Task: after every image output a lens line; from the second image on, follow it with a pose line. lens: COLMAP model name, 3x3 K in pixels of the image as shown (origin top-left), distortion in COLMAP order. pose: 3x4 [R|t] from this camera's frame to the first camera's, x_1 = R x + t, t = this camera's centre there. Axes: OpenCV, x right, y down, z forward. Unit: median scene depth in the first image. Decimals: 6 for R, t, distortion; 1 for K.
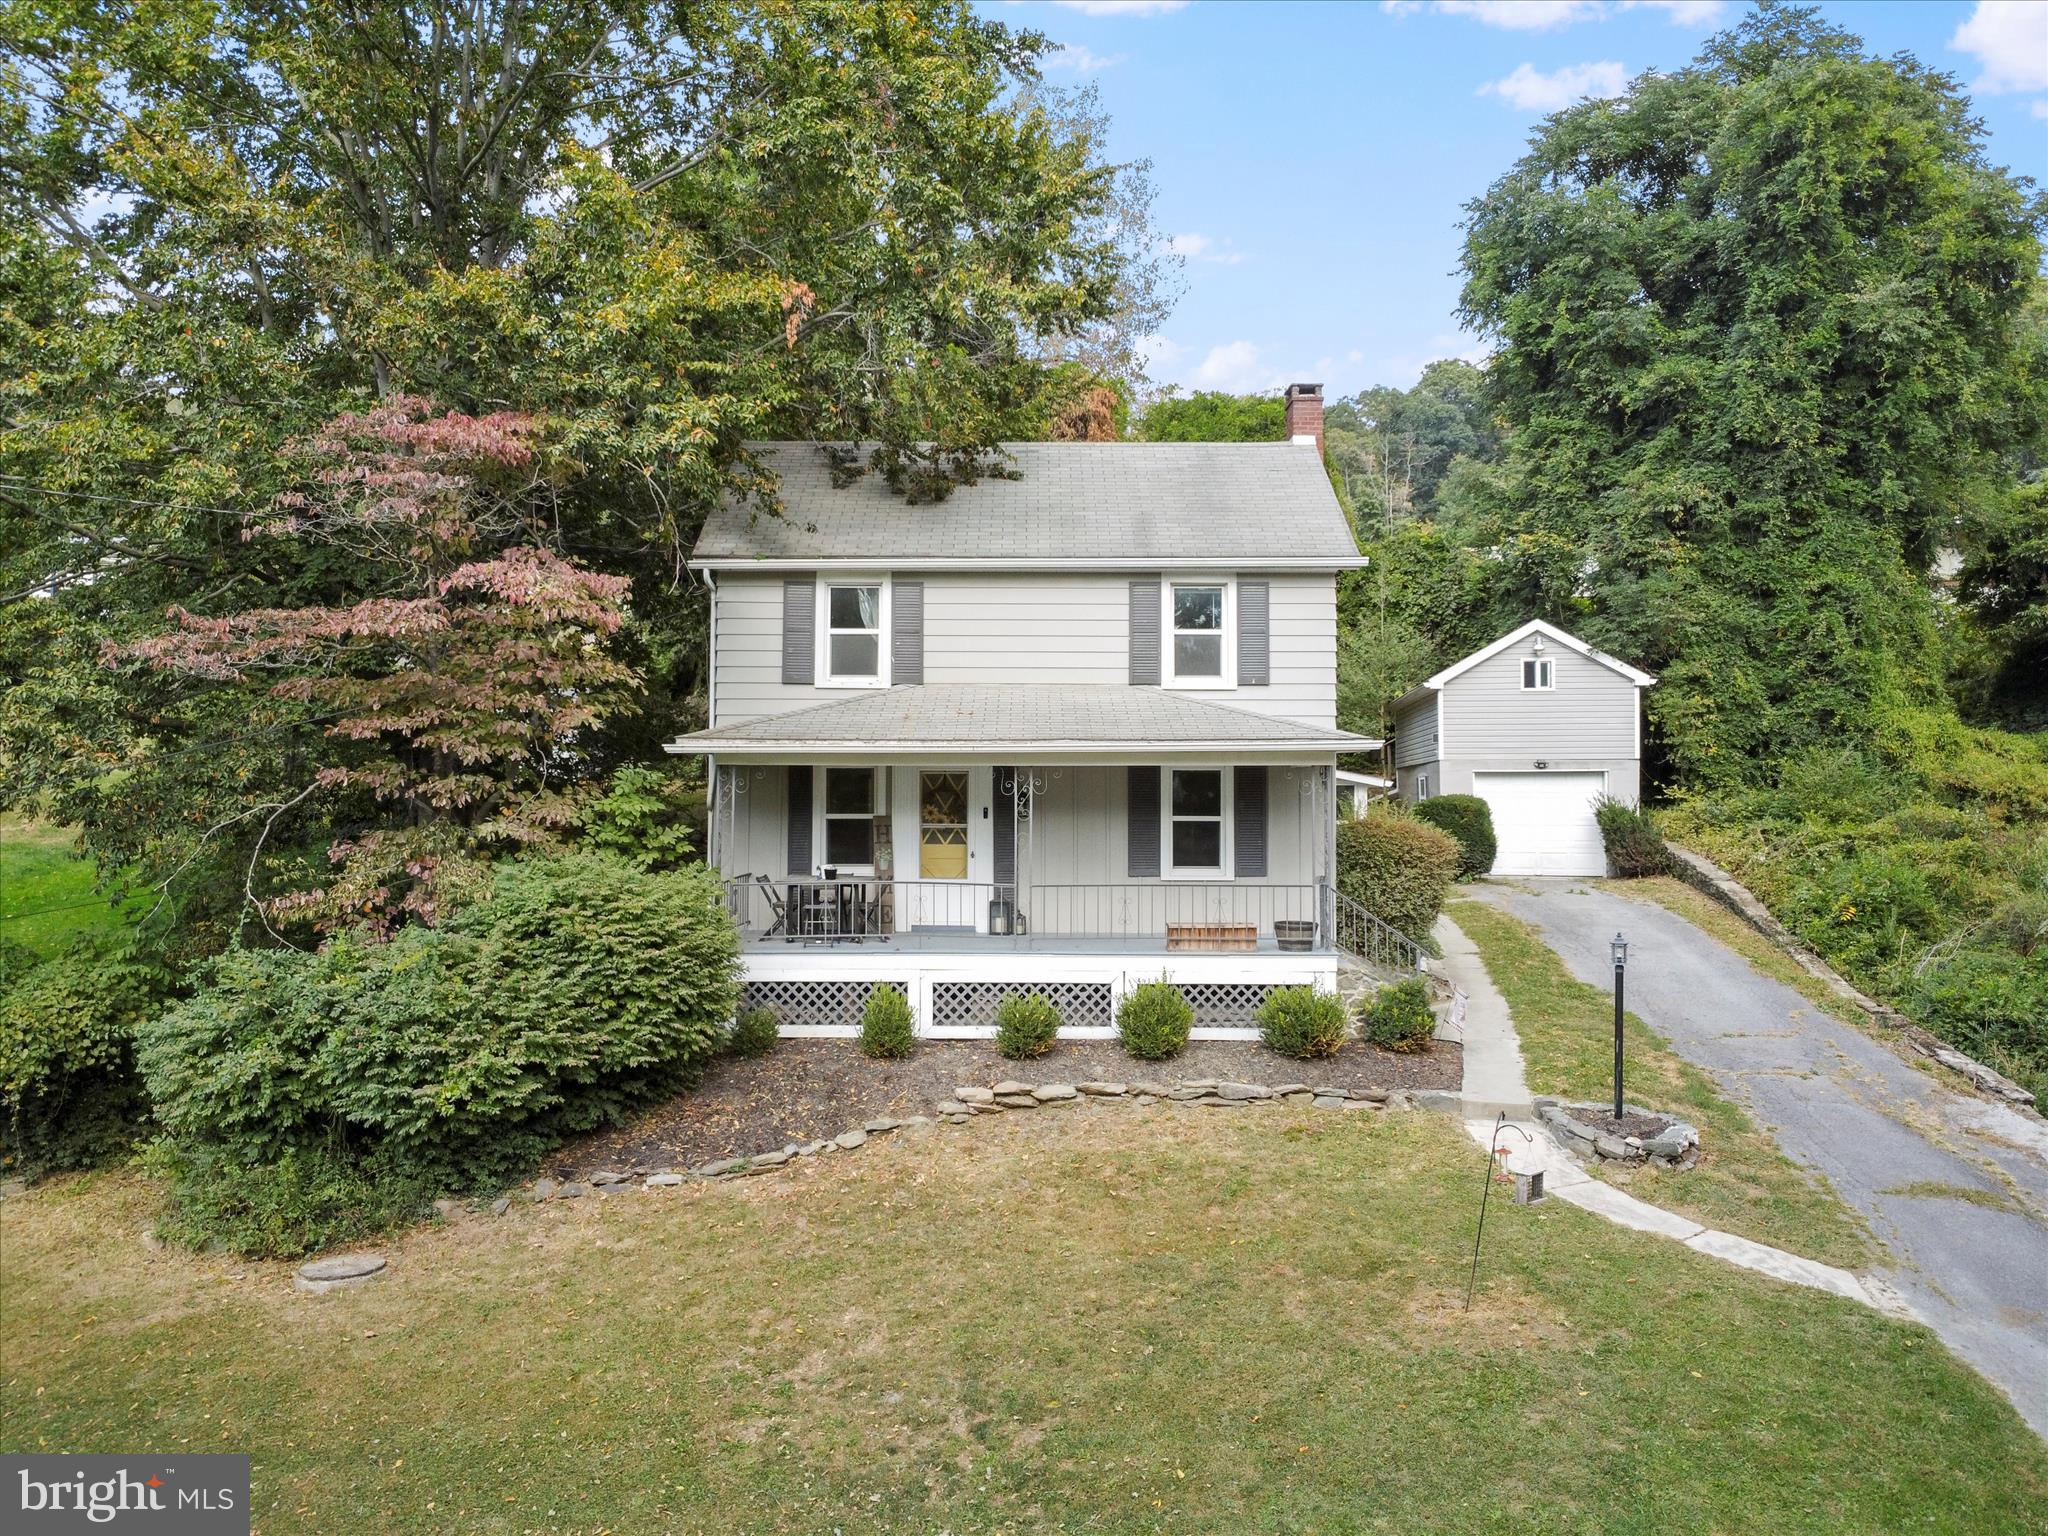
lens RADIAL K [[1497.1, 0, 1013.3], [0, 1497.1, 767.8], [0, 0, 1]] dist [-0.037562, 0.008840]
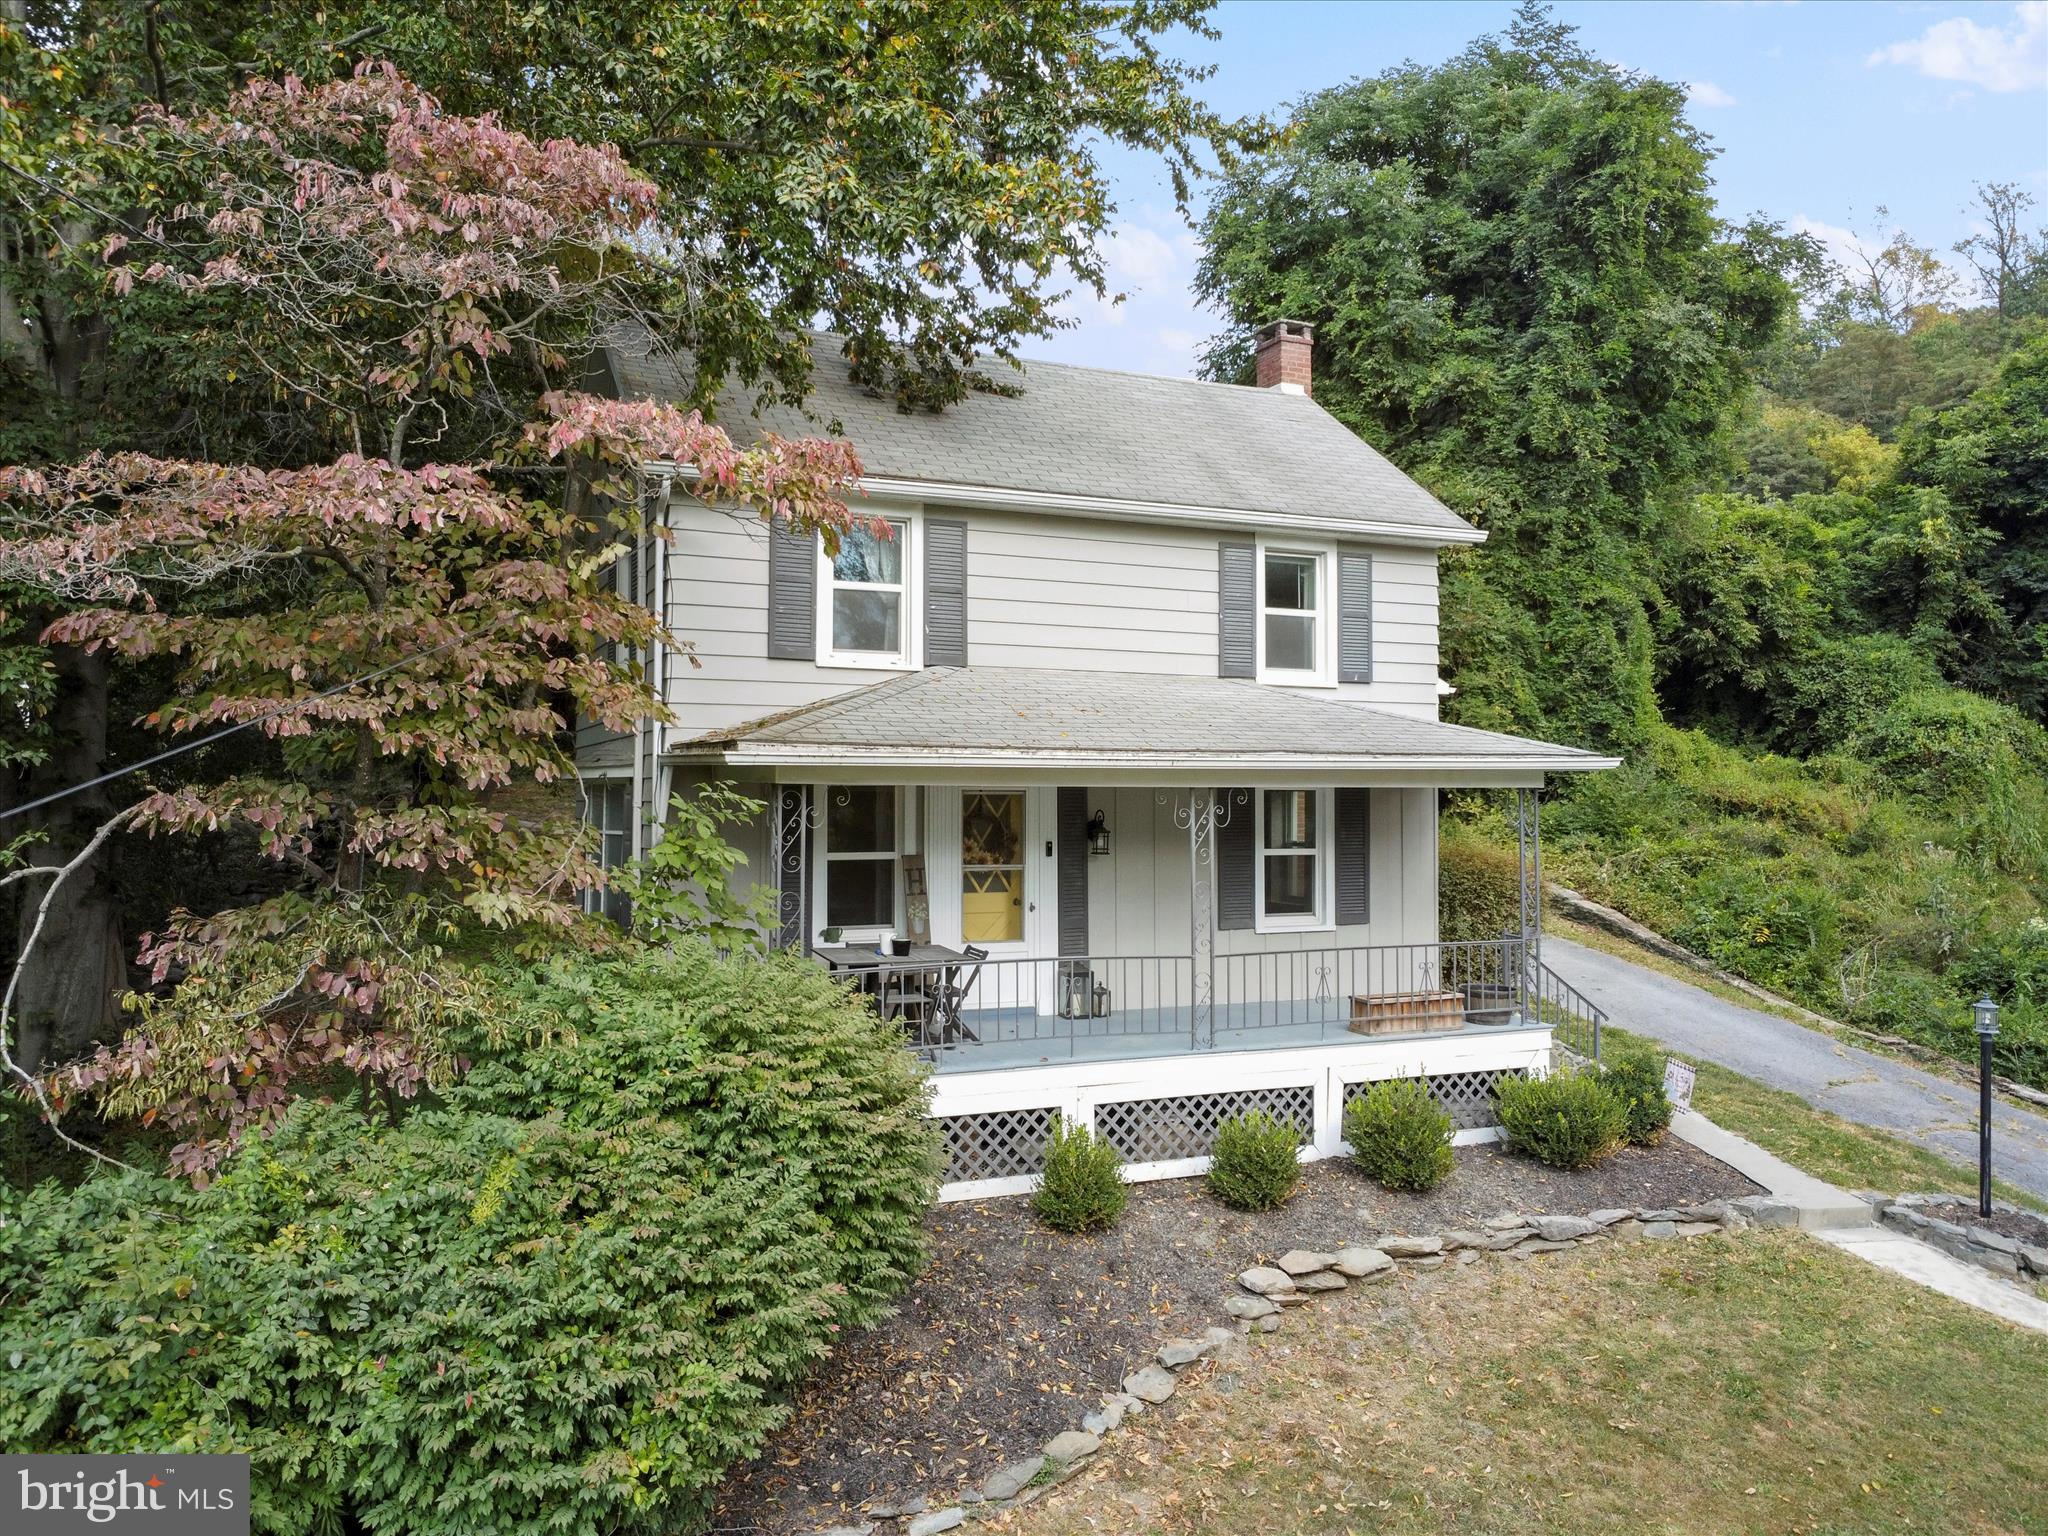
lens RADIAL K [[1497.1, 0, 1008.8], [0, 1497.1, 766.3], [0, 0, 1]] dist [-0.037562, 0.008840]
pose [[0.916140, 0.008780, 0.400762, -0.324113], [-0.009549, 0.999954, -0.000078, -0.009320], [-0.400745, -0.003756, 0.916182, 0.347567]]
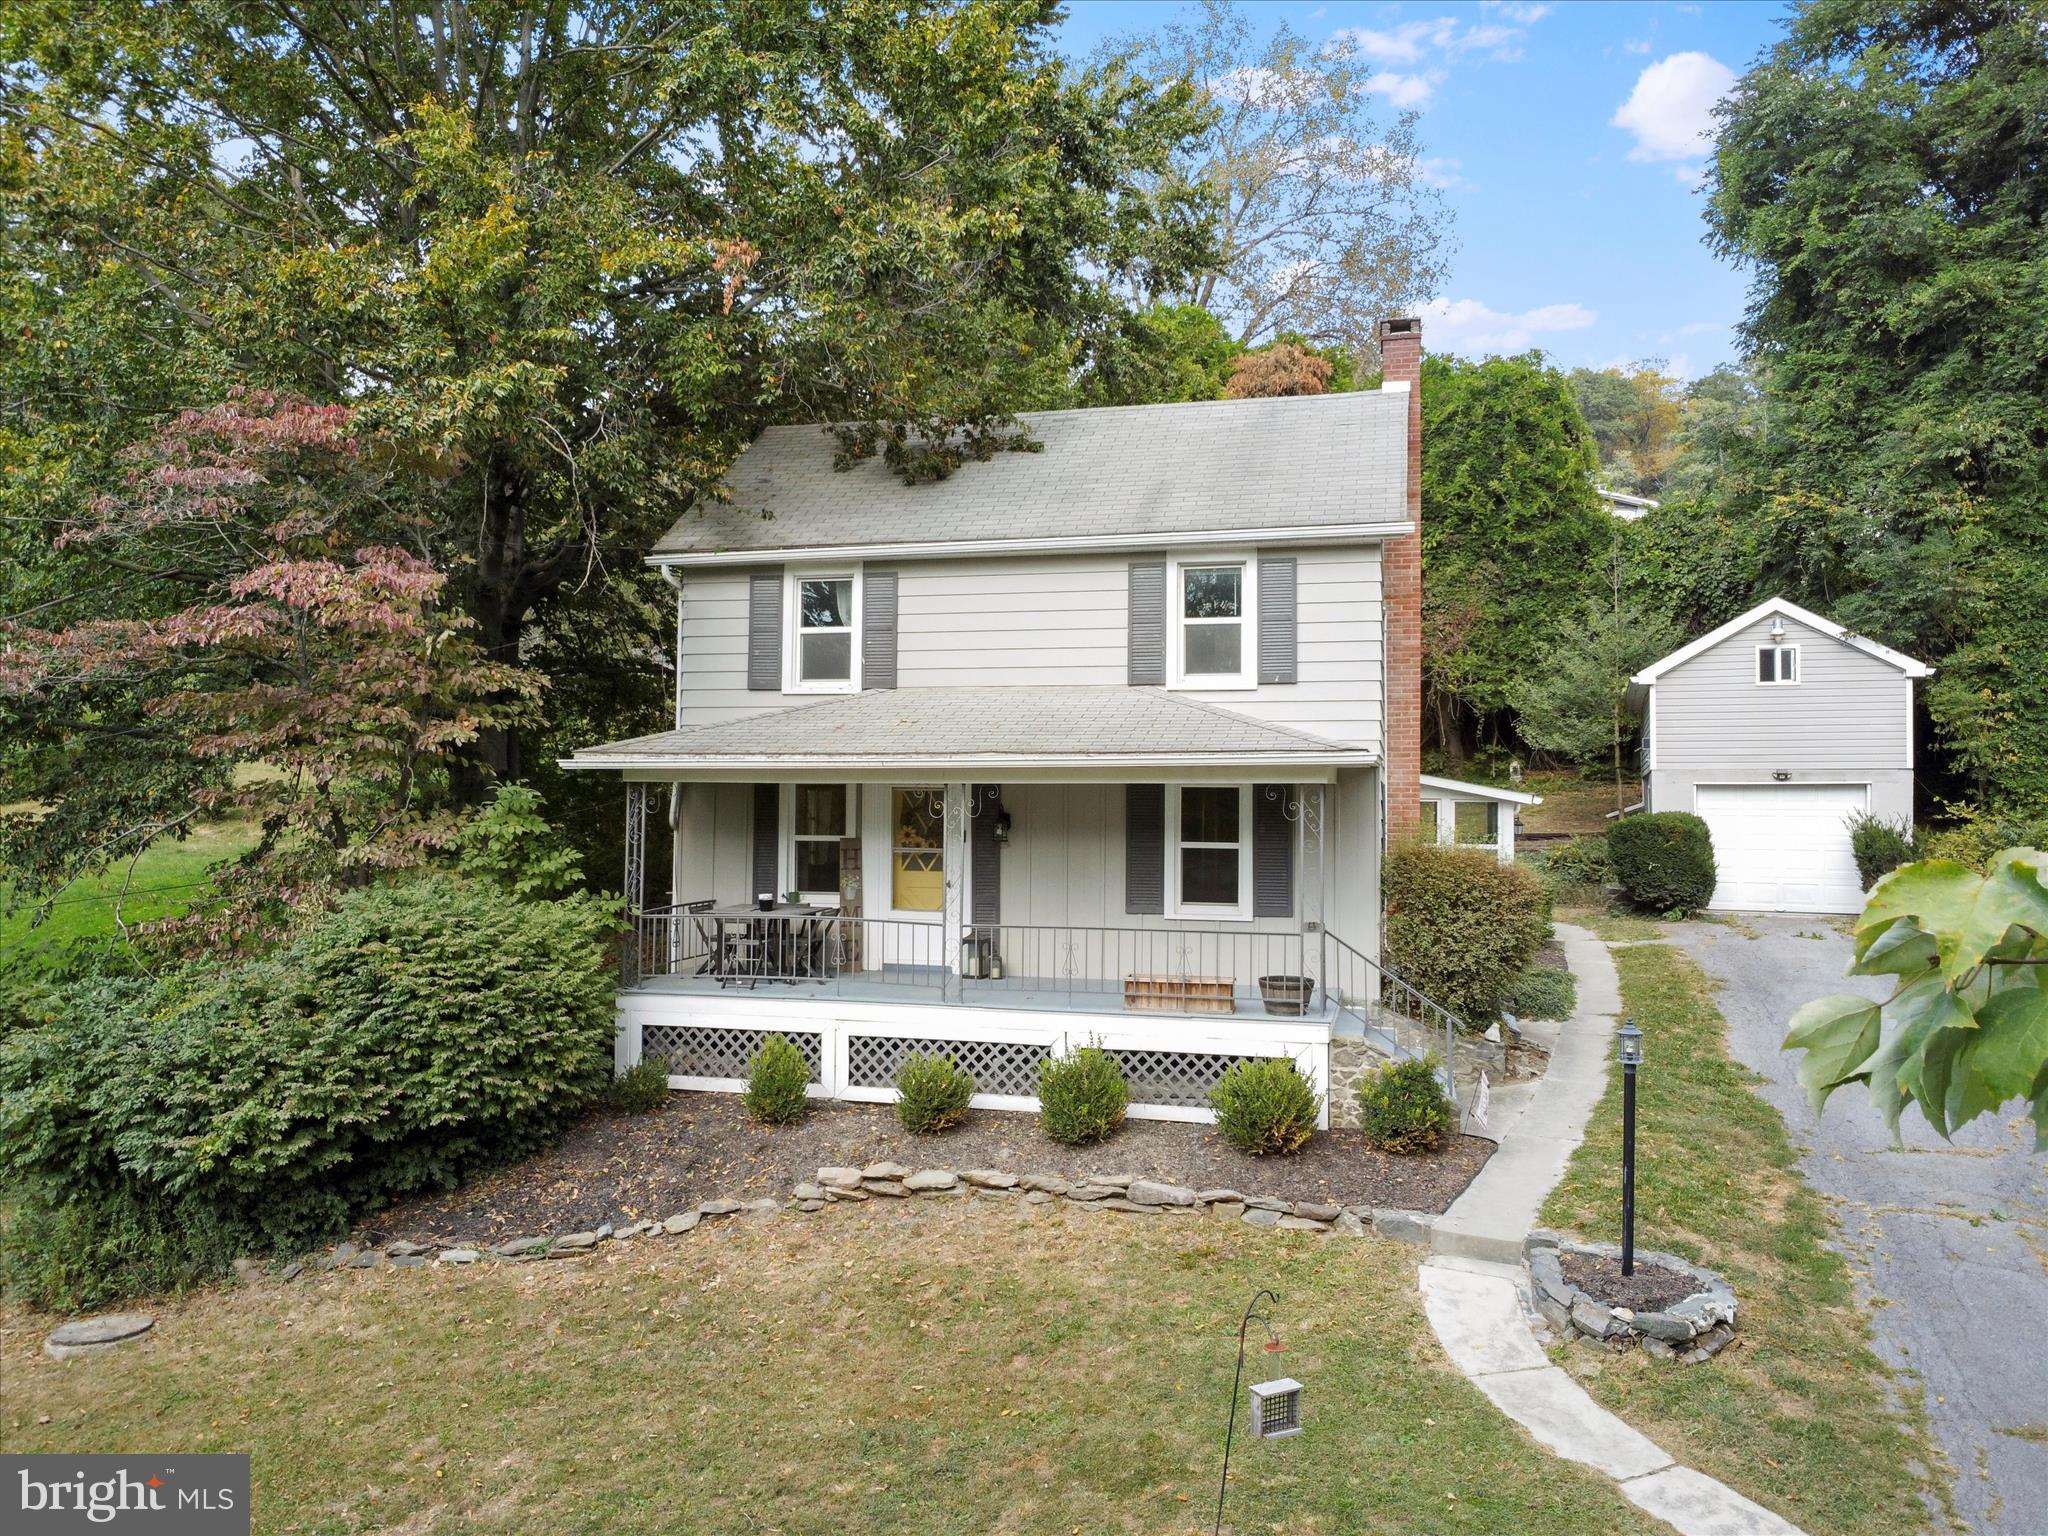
lens RADIAL K [[1497.1, 0, 1012.2], [0, 1497.1, 764.6], [0, 0, 1]] dist [-0.037562, 0.008840]
pose [[0.969386, -0.001871, -0.245534, 0.220939], [0.000809, 0.999990, -0.004428, -0.007420], [0.245540, 0.004093, 0.969378, 0.168184]]
